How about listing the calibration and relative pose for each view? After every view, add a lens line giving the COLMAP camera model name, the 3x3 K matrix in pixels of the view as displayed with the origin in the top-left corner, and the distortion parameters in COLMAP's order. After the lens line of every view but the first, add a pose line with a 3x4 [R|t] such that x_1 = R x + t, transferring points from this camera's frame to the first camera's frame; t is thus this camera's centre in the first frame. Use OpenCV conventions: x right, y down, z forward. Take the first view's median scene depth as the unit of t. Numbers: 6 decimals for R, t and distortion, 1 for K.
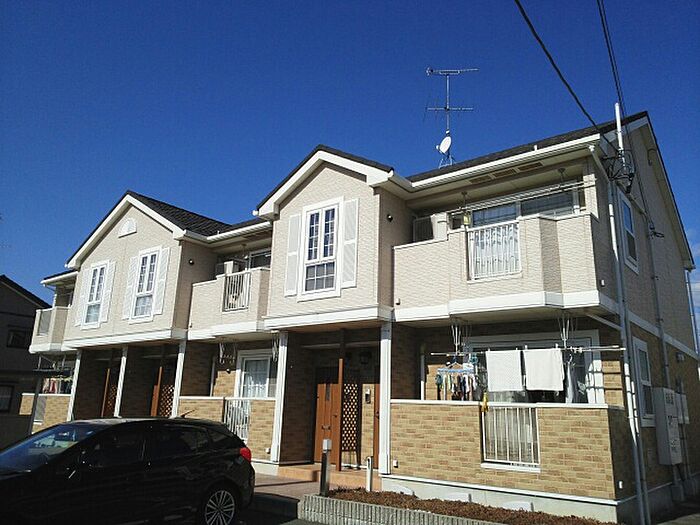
lens RADIAL K [[555.5, 0, 350.0], [0, 555.5, 262.5], [0, 0, 1]] dist [0.049858, -0.002845]
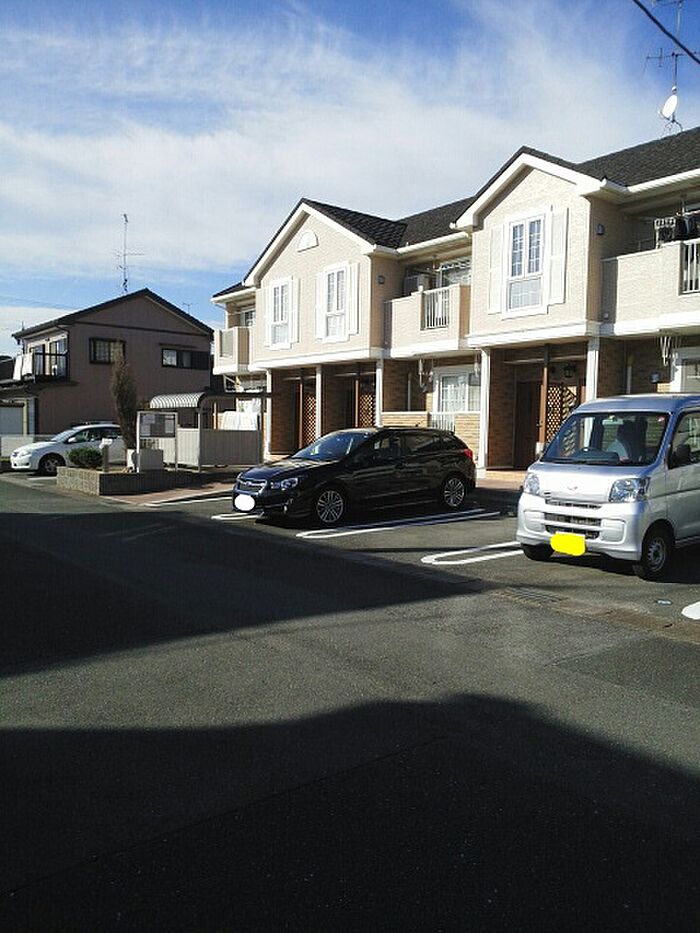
lens RADIAL K [[764.9, 0, 350.0], [0, 764.9, 466.5], [0, 0, 1]] dist [0.056068, -0.000208]
pose [[0.975438, -0.000907, -0.220271, -0.050599], [0.064634, 0.957152, 0.282280, -0.078795], [0.210577, -0.289584, 0.933702, -0.415948]]
